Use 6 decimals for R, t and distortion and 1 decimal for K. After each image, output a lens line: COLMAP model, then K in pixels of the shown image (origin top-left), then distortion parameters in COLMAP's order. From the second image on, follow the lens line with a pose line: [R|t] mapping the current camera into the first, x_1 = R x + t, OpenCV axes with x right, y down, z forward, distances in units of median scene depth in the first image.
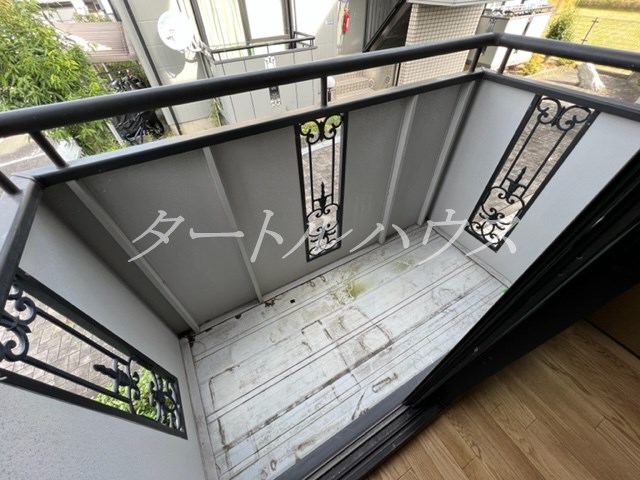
lens RADIAL K [[255.7, 0, 321.0], [0, 255.7, 239.9], [0, 0, 1]] dist [0.002828, -0.000226]
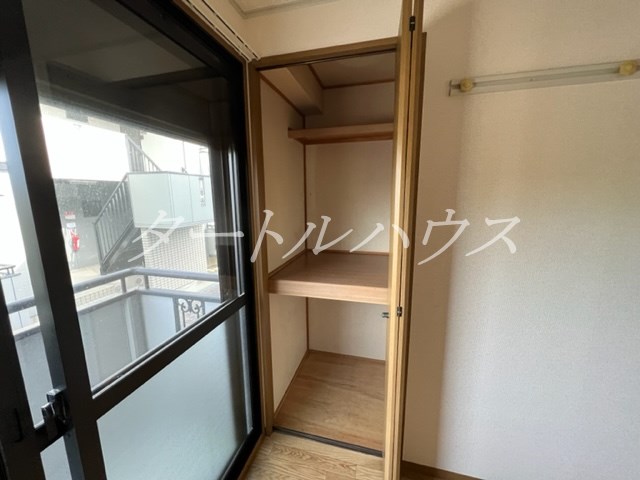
lens RADIAL K [[255.7, 0, 316.2], [0, 255.7, 241.3], [0, 0, 1]] dist [0.002828, -0.000226]
pose [[0.707279, -0.107799, 0.698667, 0.392496], [0.507704, 0.765179, -0.395901, 0.193224], [-0.491927, 0.634729, 0.595926, -0.489818]]
